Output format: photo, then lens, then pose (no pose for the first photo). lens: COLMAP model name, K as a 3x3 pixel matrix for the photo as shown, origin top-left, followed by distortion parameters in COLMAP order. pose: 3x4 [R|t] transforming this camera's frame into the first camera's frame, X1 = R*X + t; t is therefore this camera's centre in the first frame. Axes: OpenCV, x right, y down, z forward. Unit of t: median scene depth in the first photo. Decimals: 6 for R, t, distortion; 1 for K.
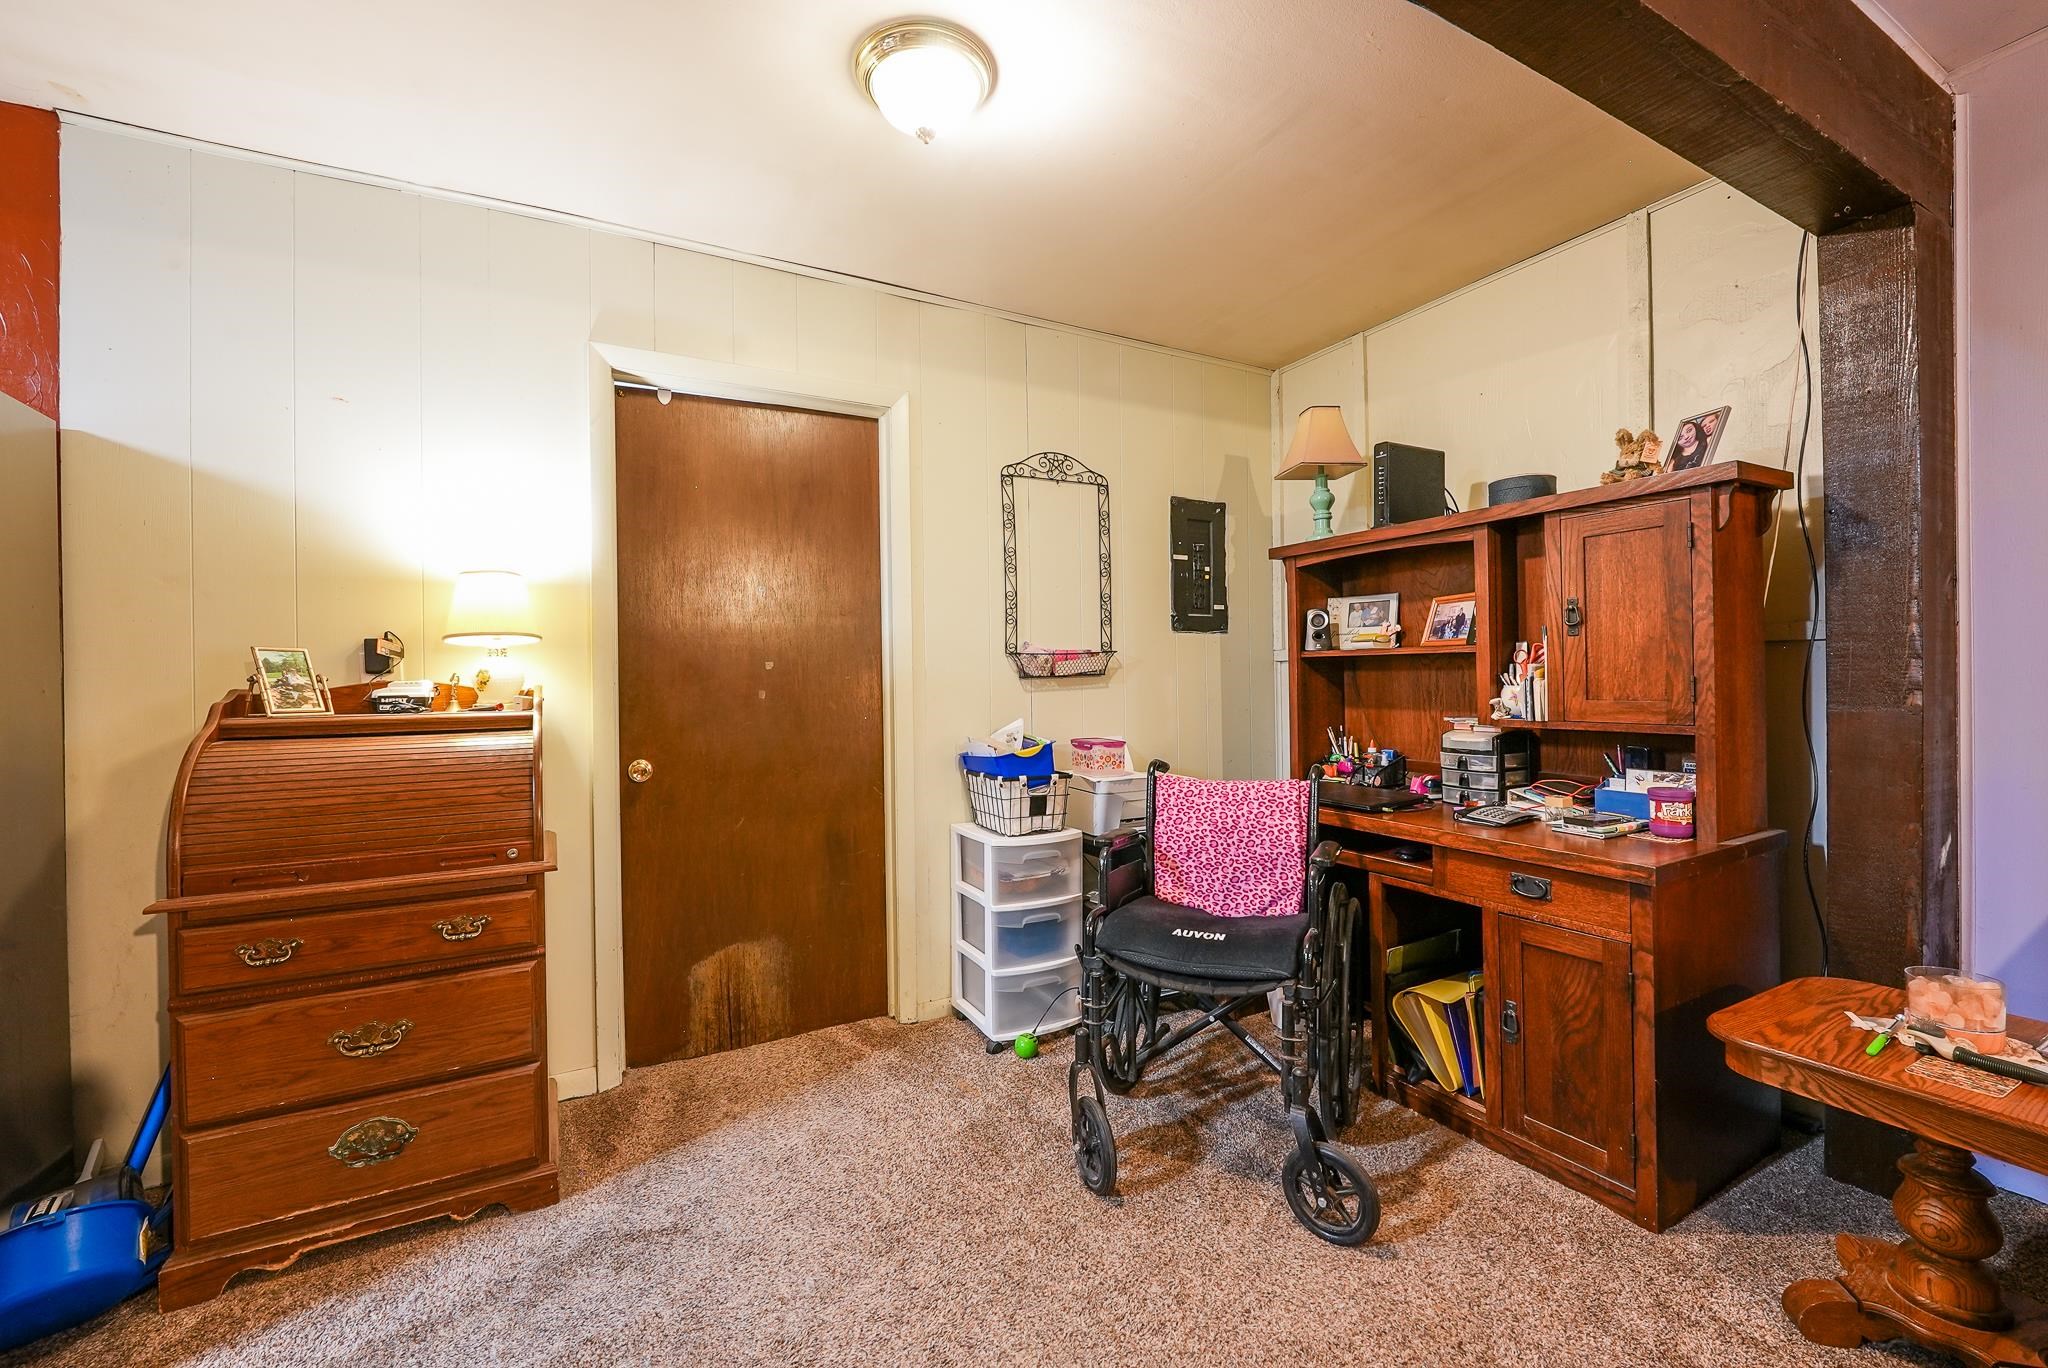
lens RADIAL K [[833.0, 0, 1025.0], [0, 833.0, 678.4], [0, 0, 1]] dist [-0.009760, 0.000001]
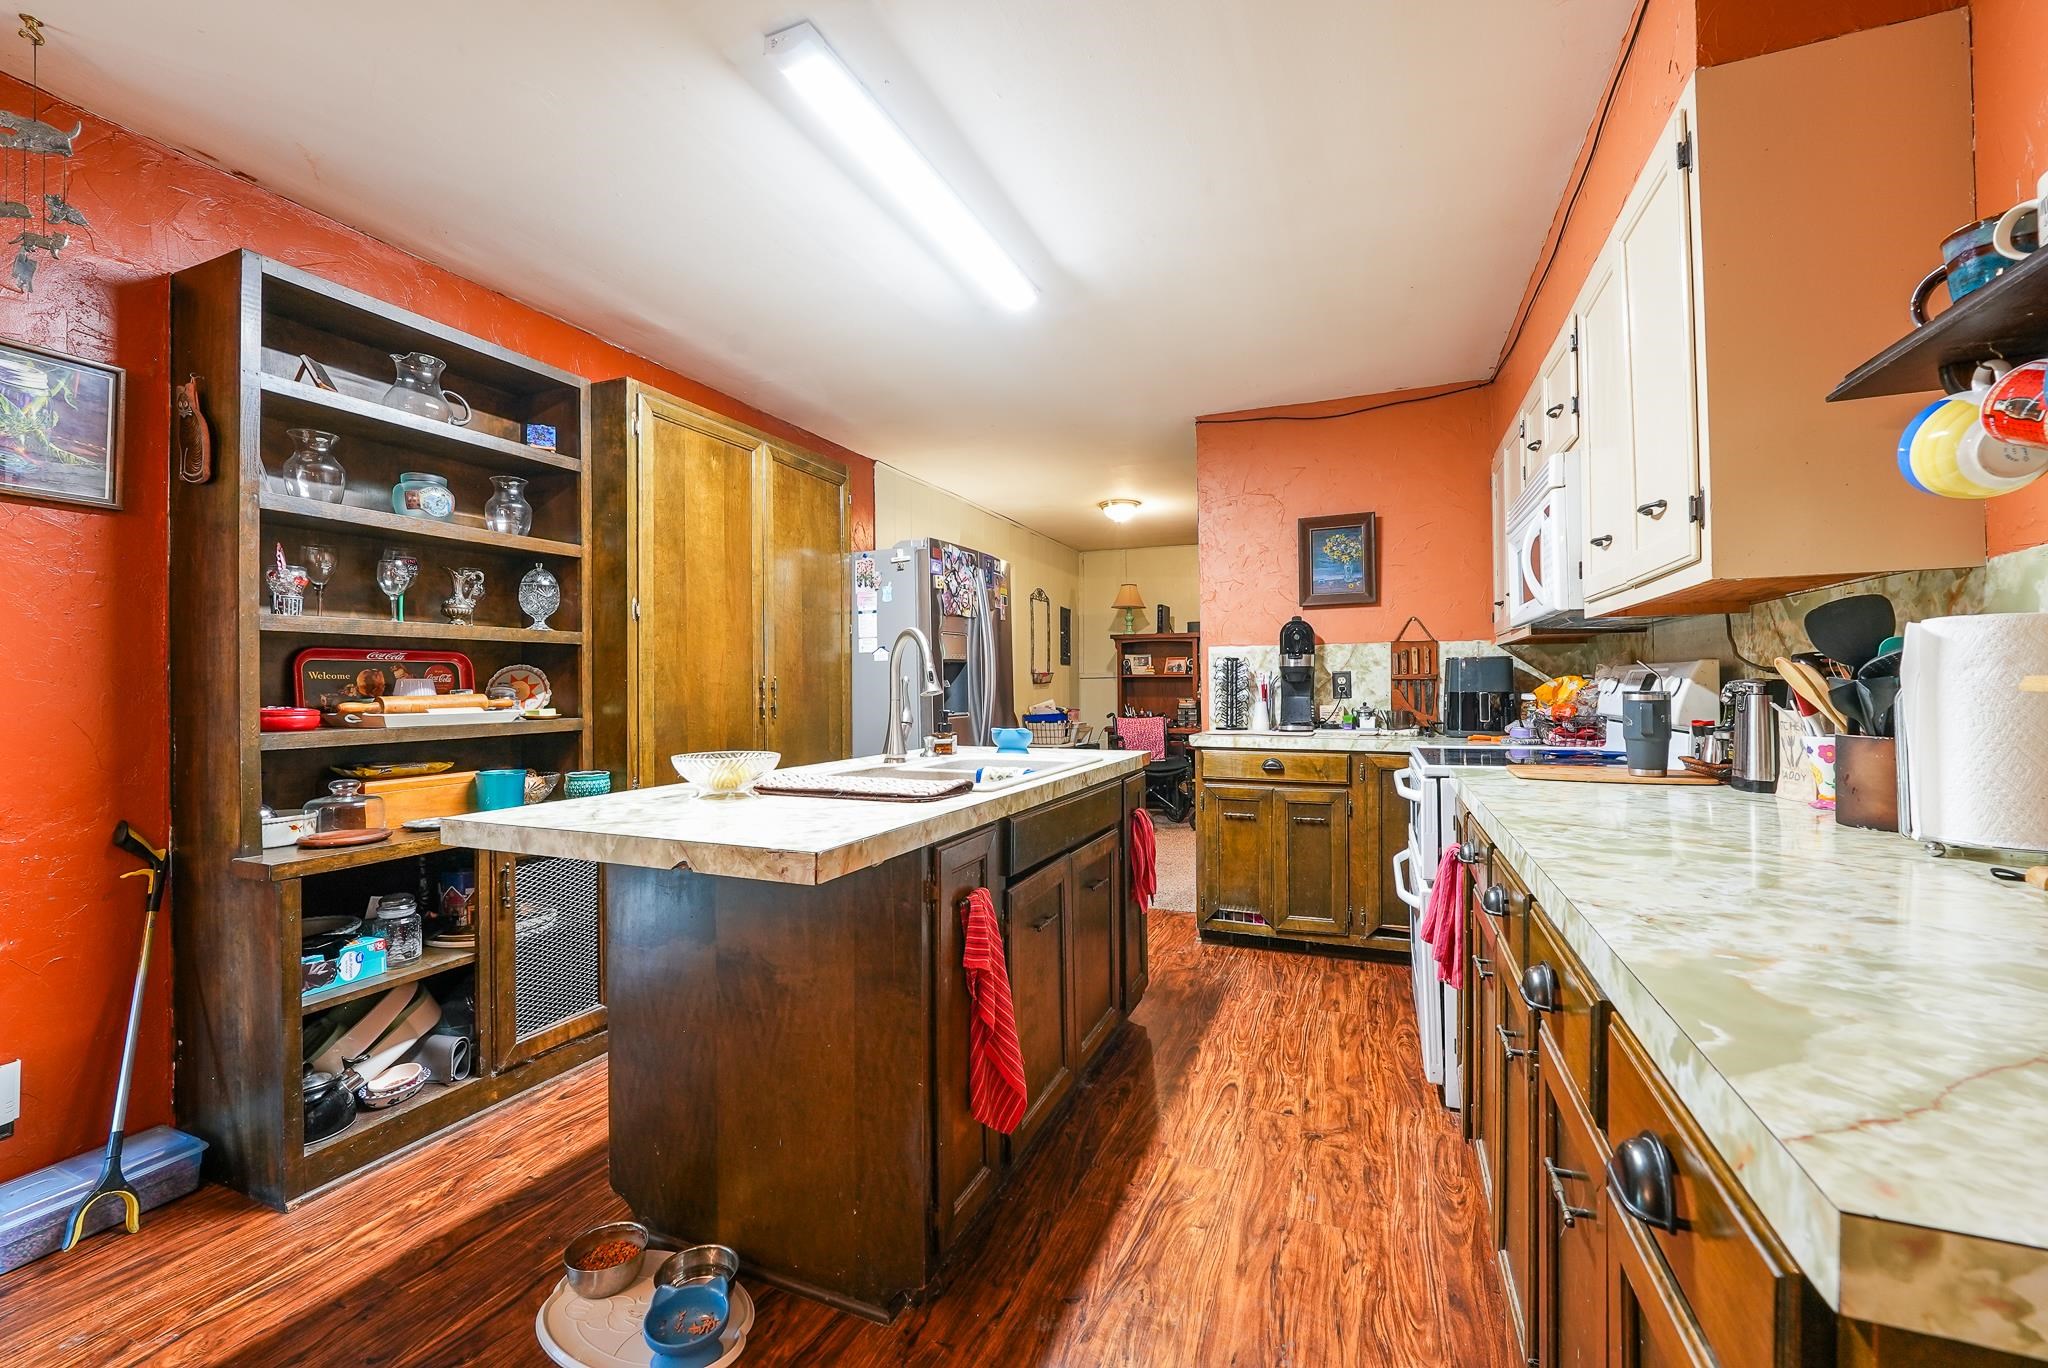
lens RADIAL K [[833.0, 0, 1015.6], [0, 833.0, 680.1], [0, 0, 1]] dist [-0.009760, 0.000001]
pose [[0.781293, 0.016424, 0.623948, -1.898049], [-0.006034, 0.999806, -0.018763, 0.043096], [-0.624135, 0.010894, 0.781241, -1.029024]]
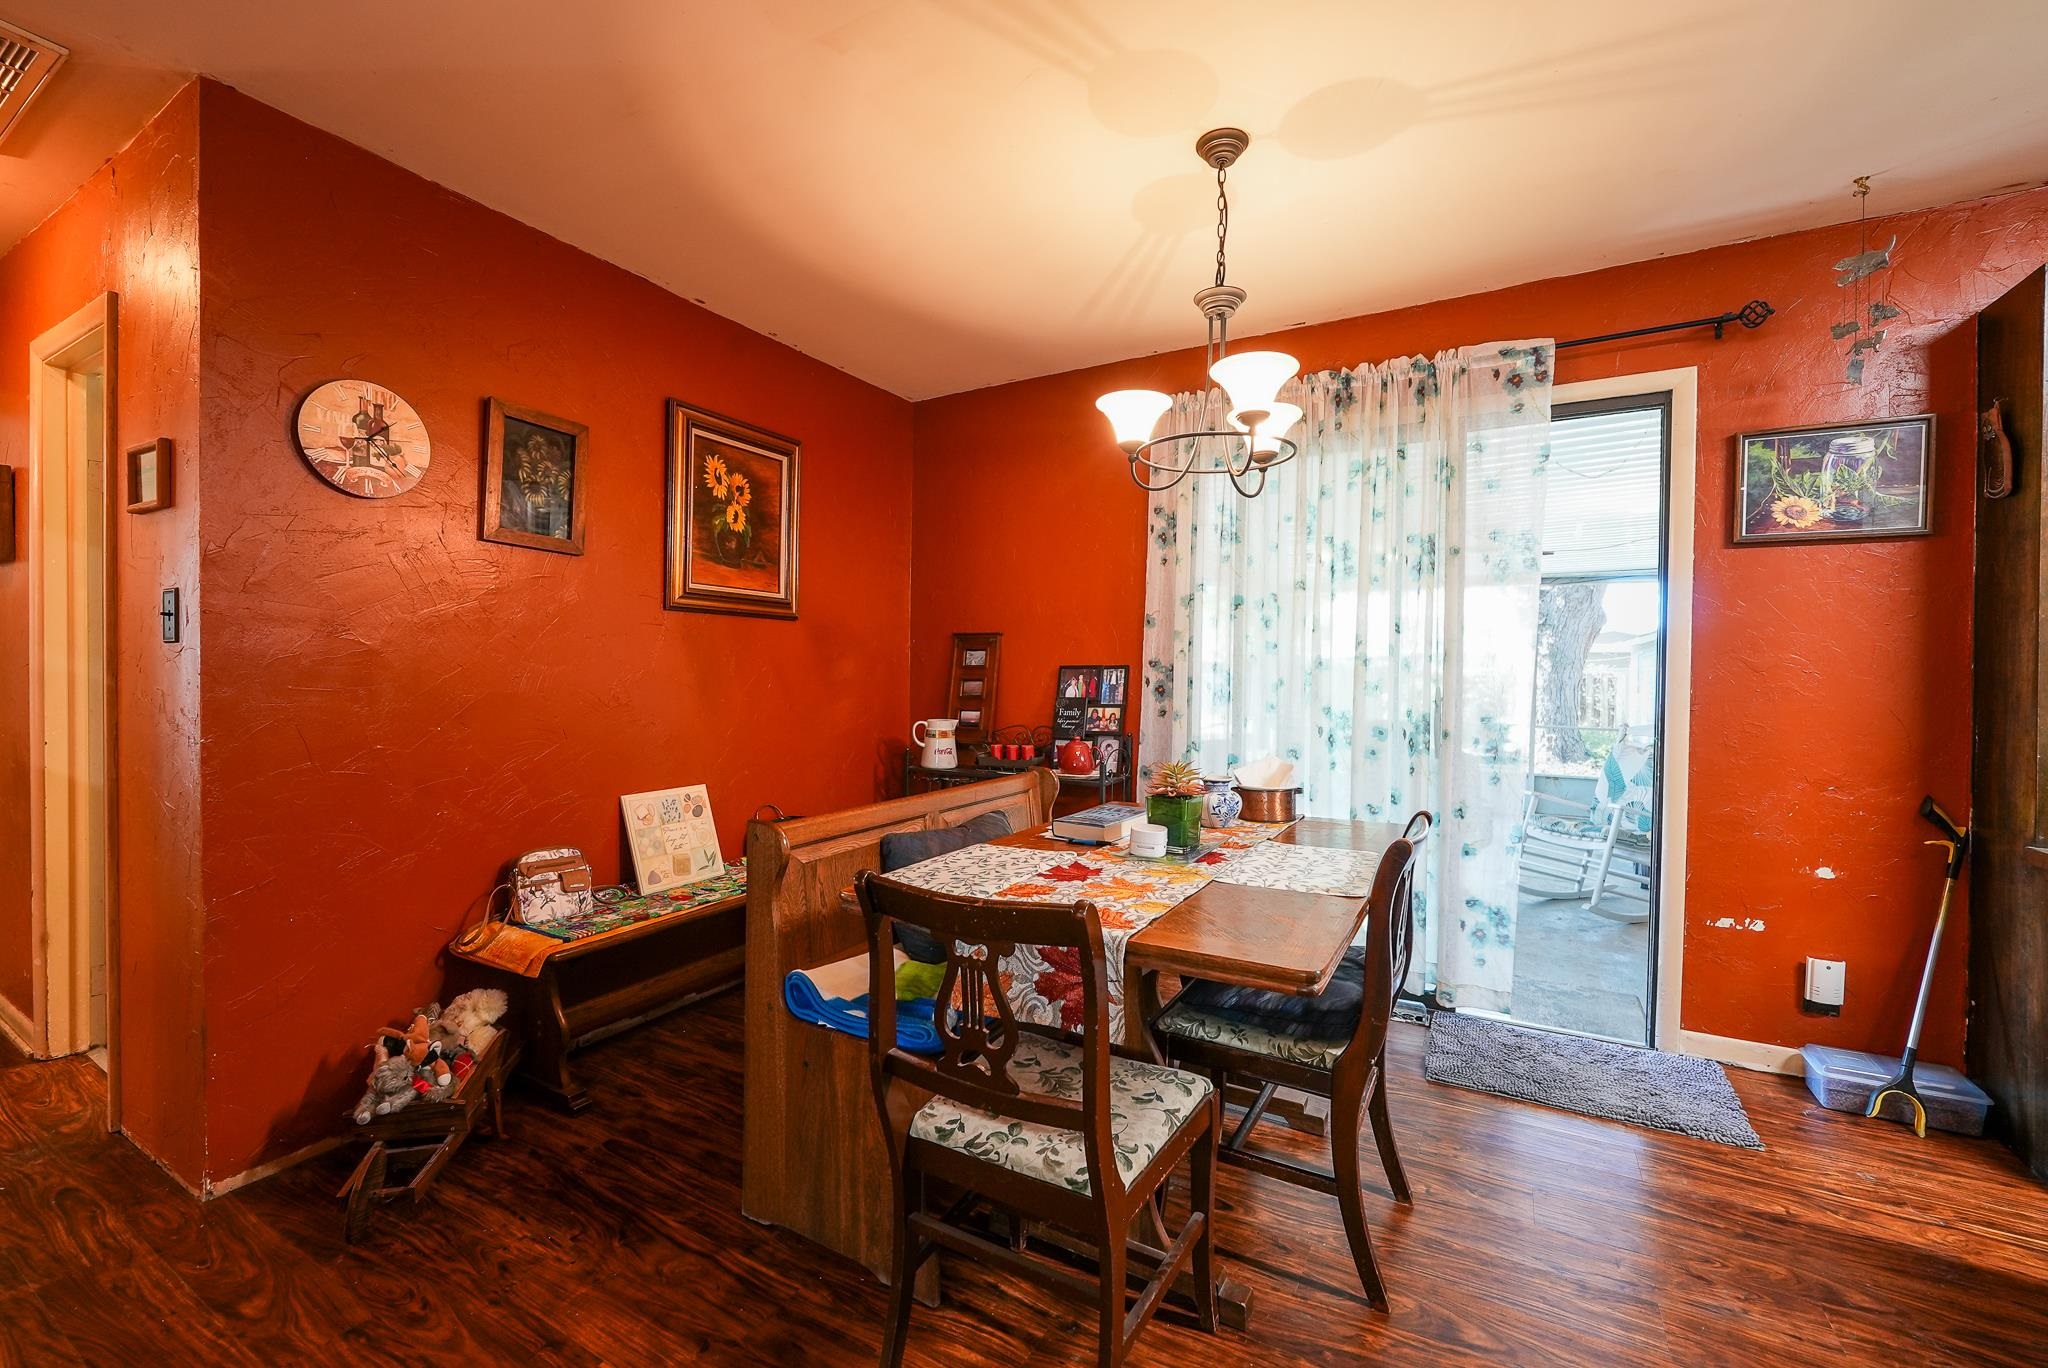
lens RADIAL K [[833.0, 0, 1030.7], [0, 833.0, 683.4], [0, 0, 1]] dist [-0.009760, 0.000001]
pose [[0.531029, 0.030960, -0.846788, -1.825496], [-0.023965, 0.999481, 0.021514, 0.044442], [0.847015, 0.008868, 0.531495, -1.239196]]
